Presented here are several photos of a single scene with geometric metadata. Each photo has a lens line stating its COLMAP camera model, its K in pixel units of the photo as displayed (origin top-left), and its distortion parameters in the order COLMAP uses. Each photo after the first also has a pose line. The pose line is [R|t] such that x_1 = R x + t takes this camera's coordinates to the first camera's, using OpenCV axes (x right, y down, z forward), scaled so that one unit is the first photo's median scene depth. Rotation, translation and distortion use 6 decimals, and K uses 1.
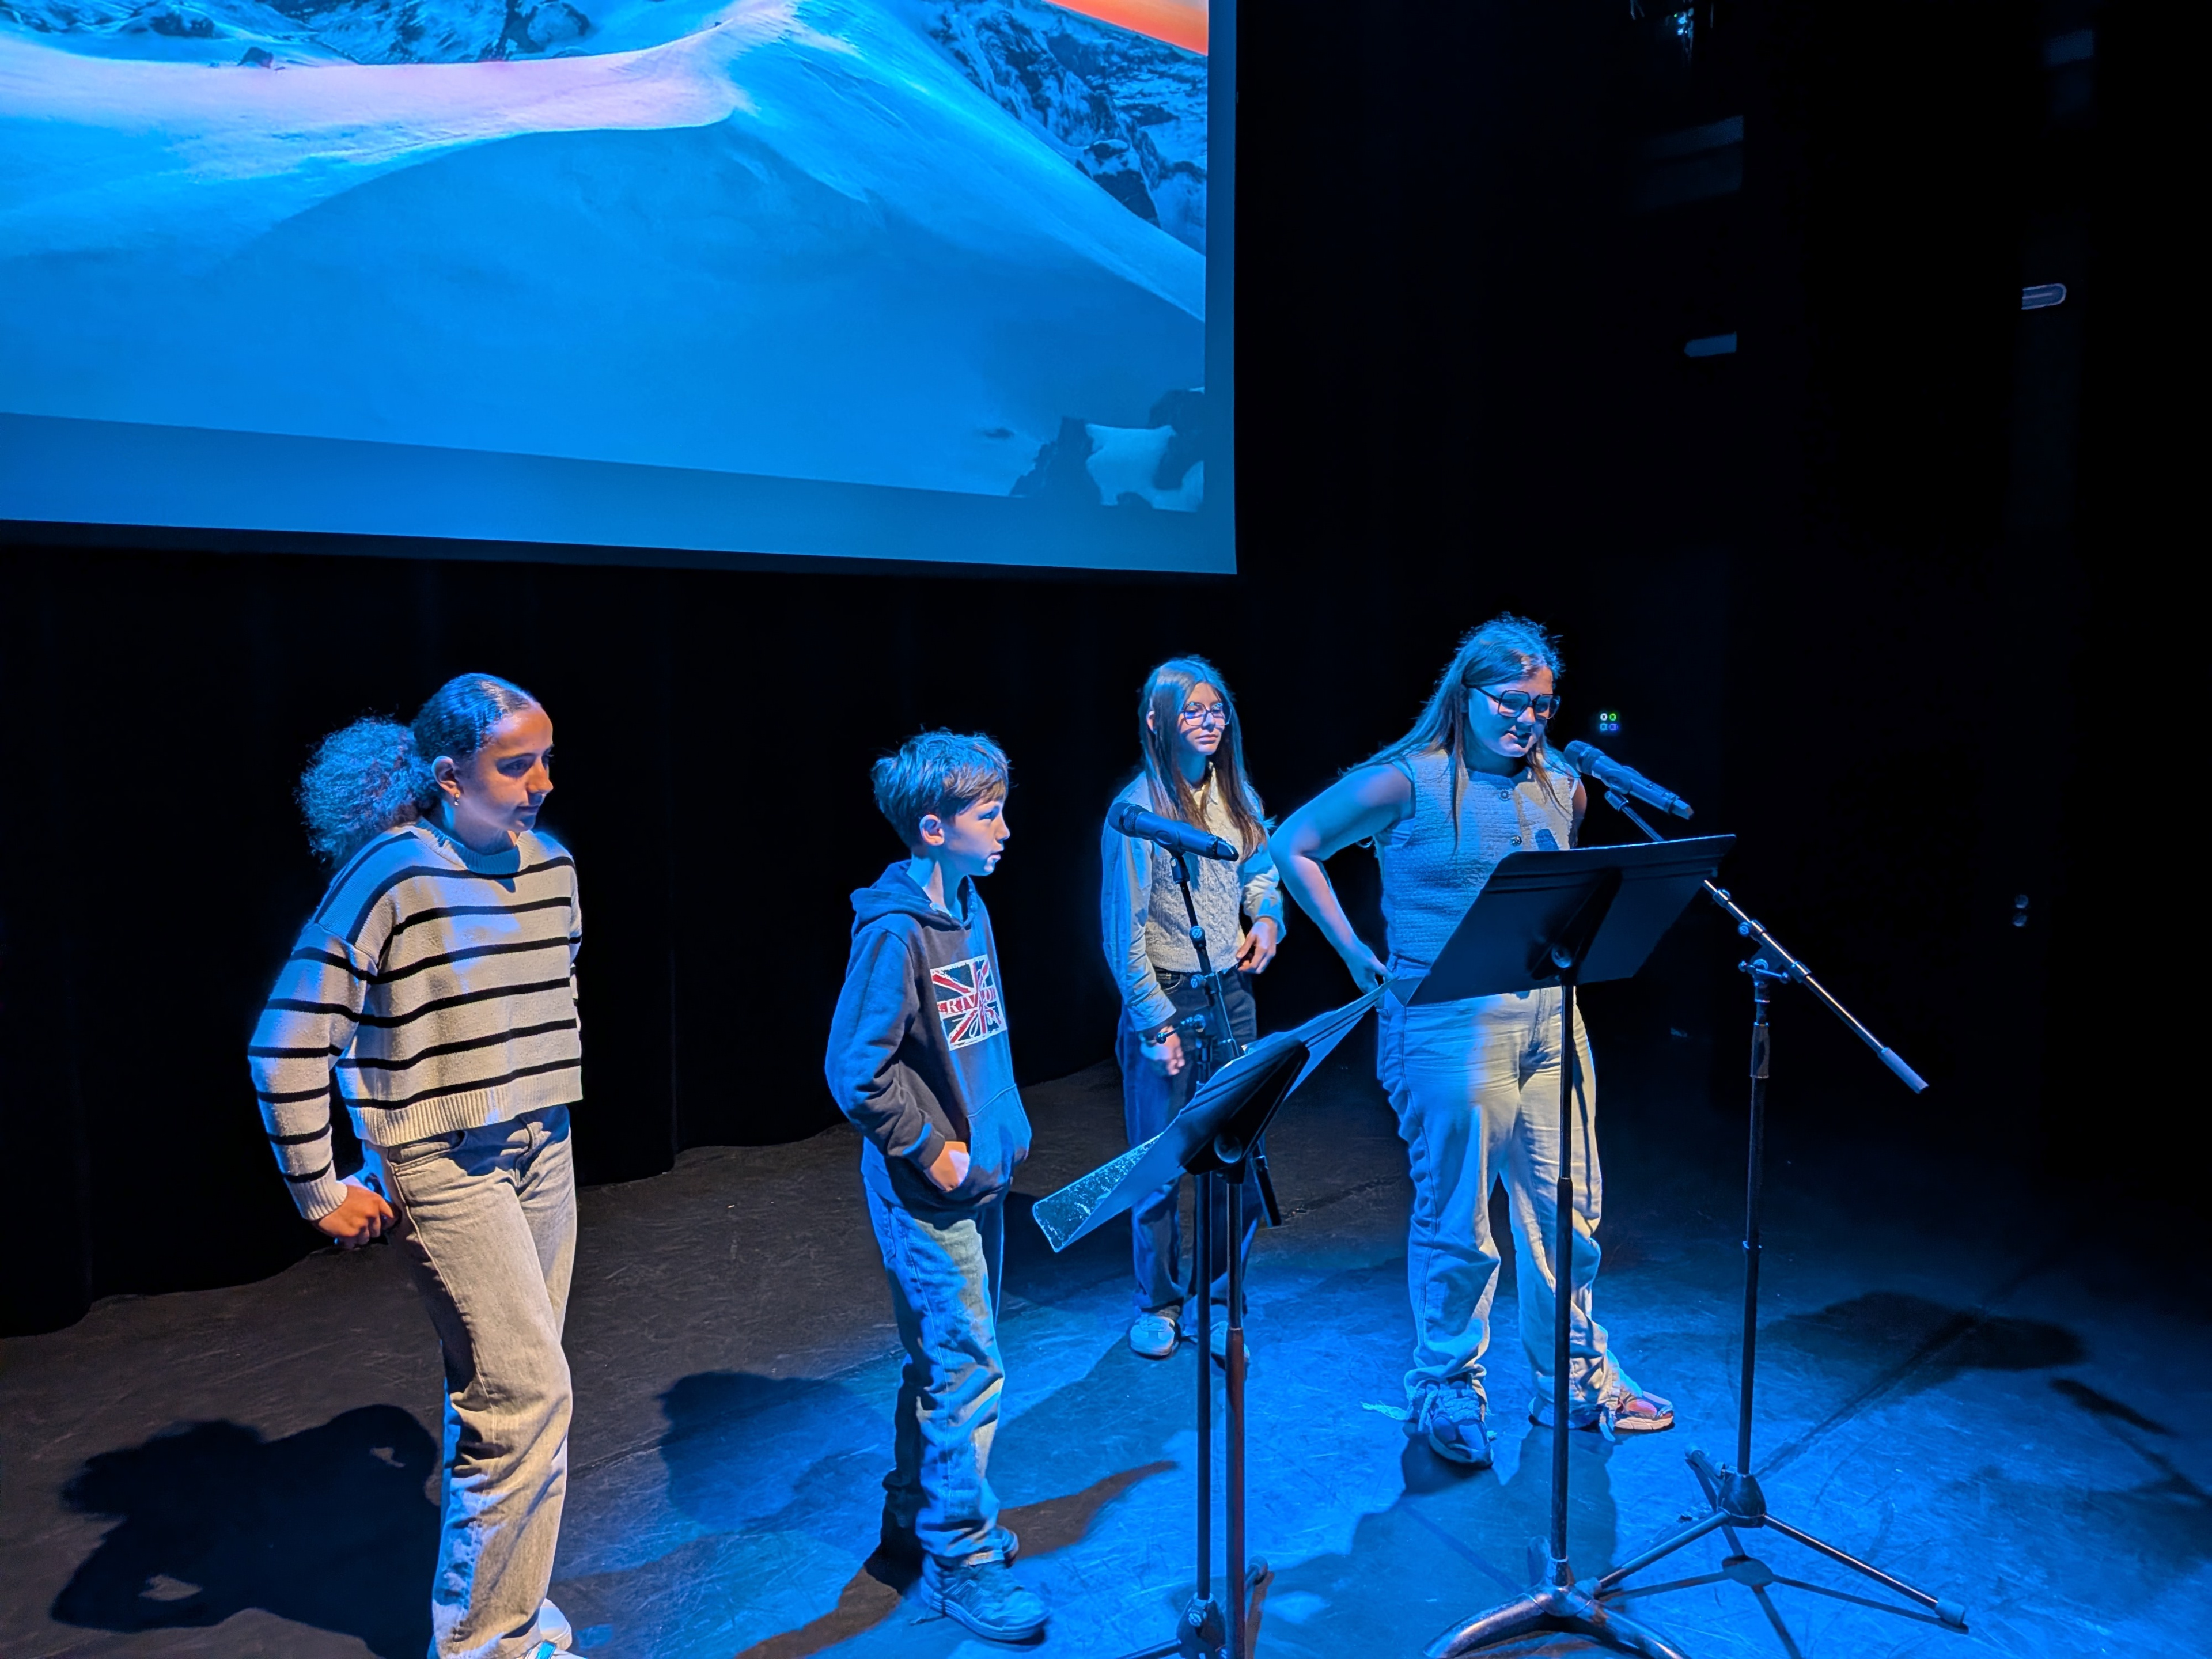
lens RADIAL K [[1581.9, 0, 1070.1], [0, 1581.9, 828.2], [0, 0, 1]] dist [-0.000029, -0.014395]
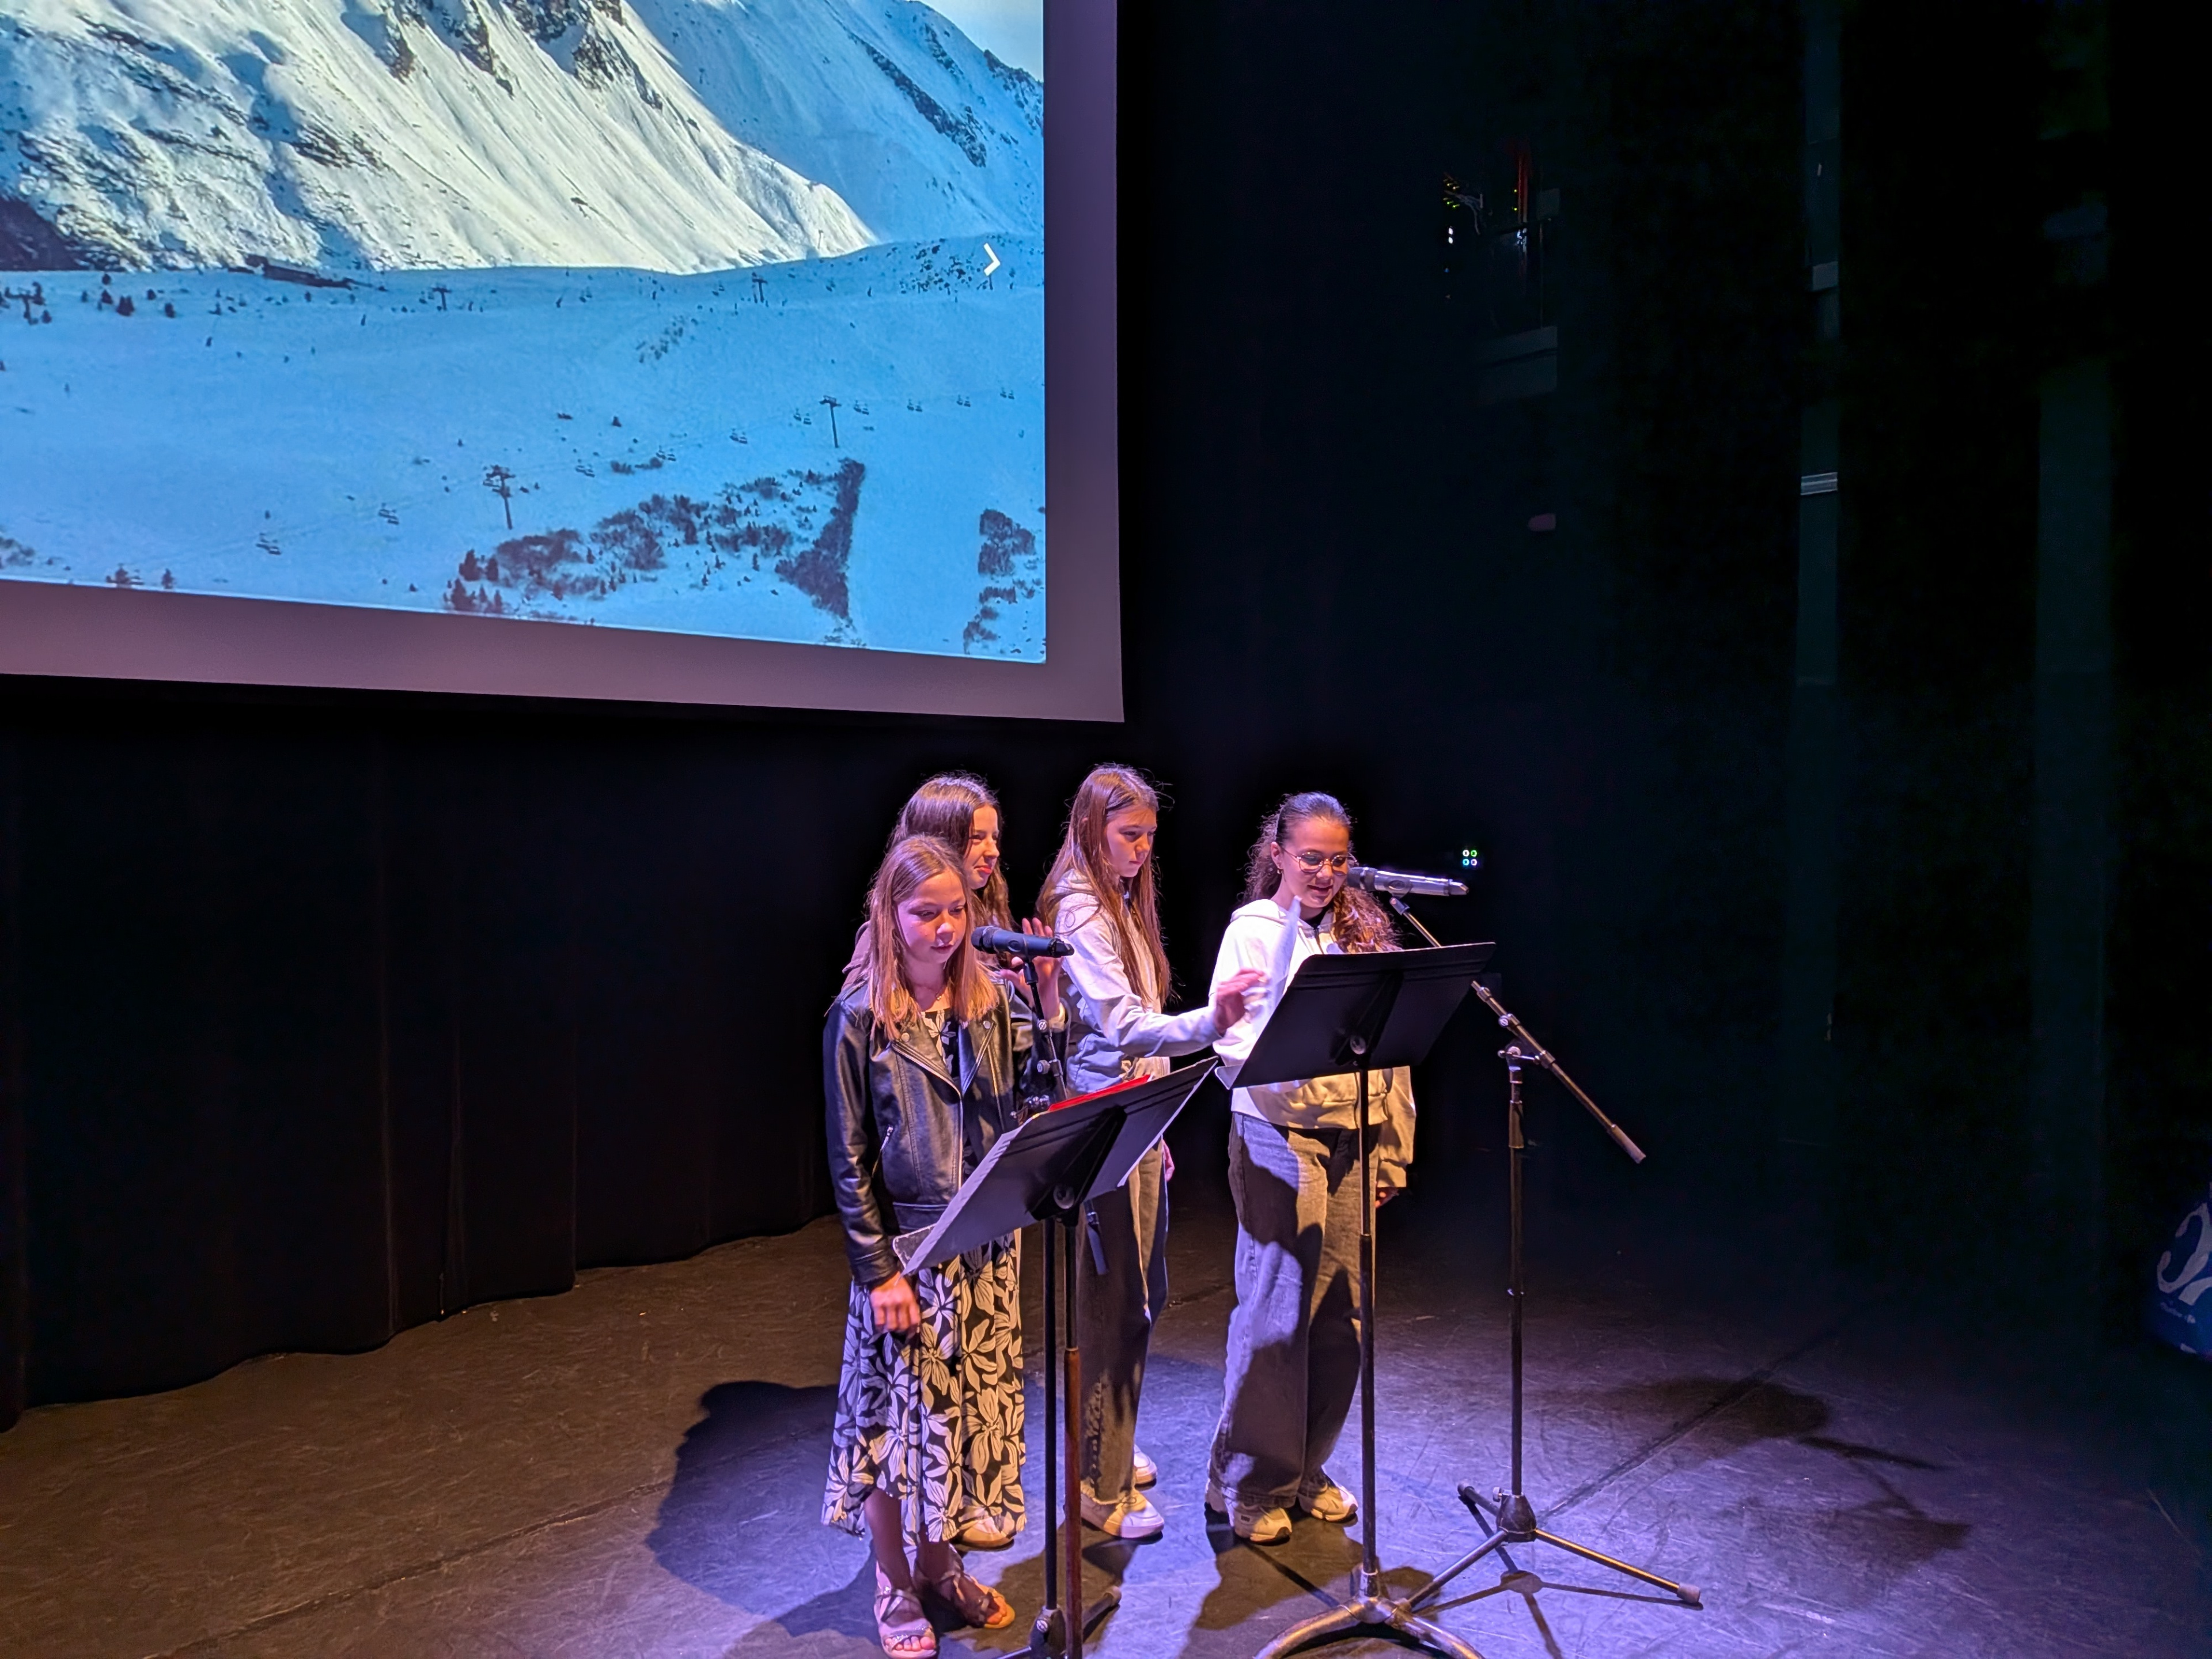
lens RADIAL K [[1581.9, 0, 1100.7], [0, 1581.9, 825.6], [0, 0, 1]] dist [-0.000029, -0.014395]
pose [[0.997595, -0.000909, 0.069308, 0.023376], [0.007090, 0.996007, -0.088997, 0.013606], [-0.068950, 0.089274, 0.993618, -0.129032]]
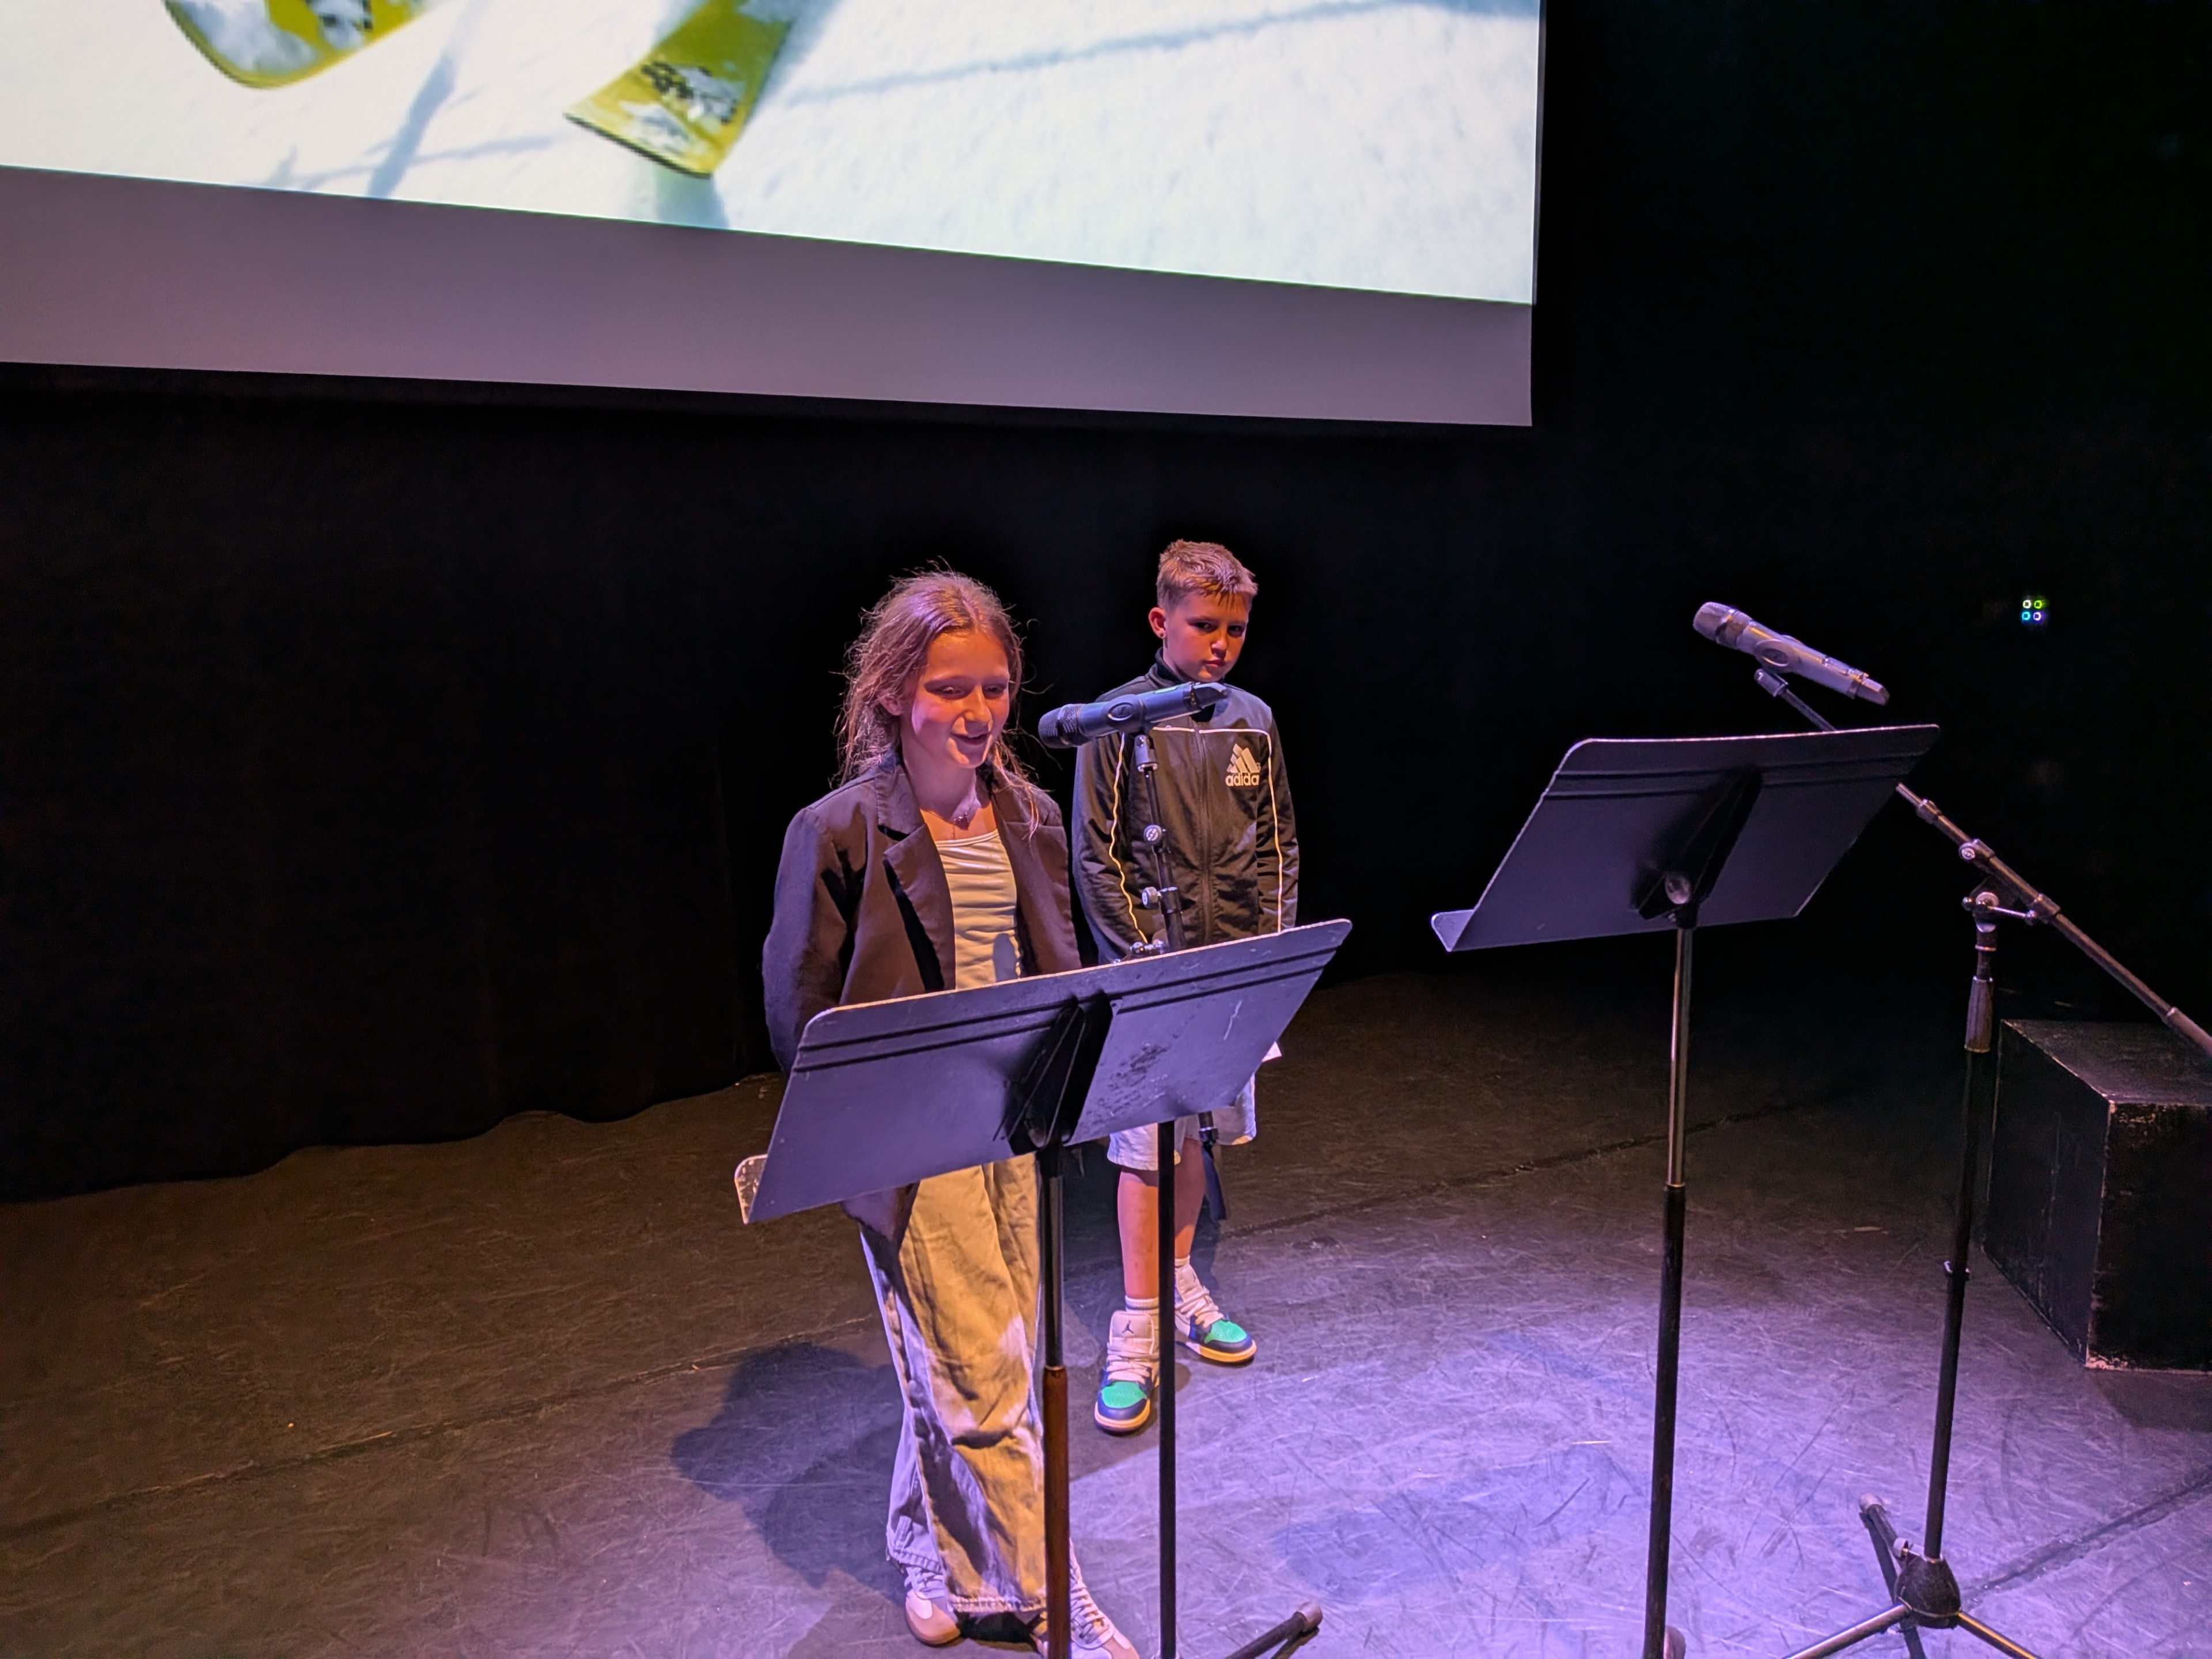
lens RADIAL K [[1581.9, 0, 1138.1], [0, 1581.9, 800.6], [0, 0, 1]] dist [-0.000029, -0.014395]
pose [[0.971943, 0.037423, -0.232222, 0.160663], [-0.026053, 0.998316, 0.051835, 0.006249], [0.233771, -0.044331, 0.971281, 0.153965]]
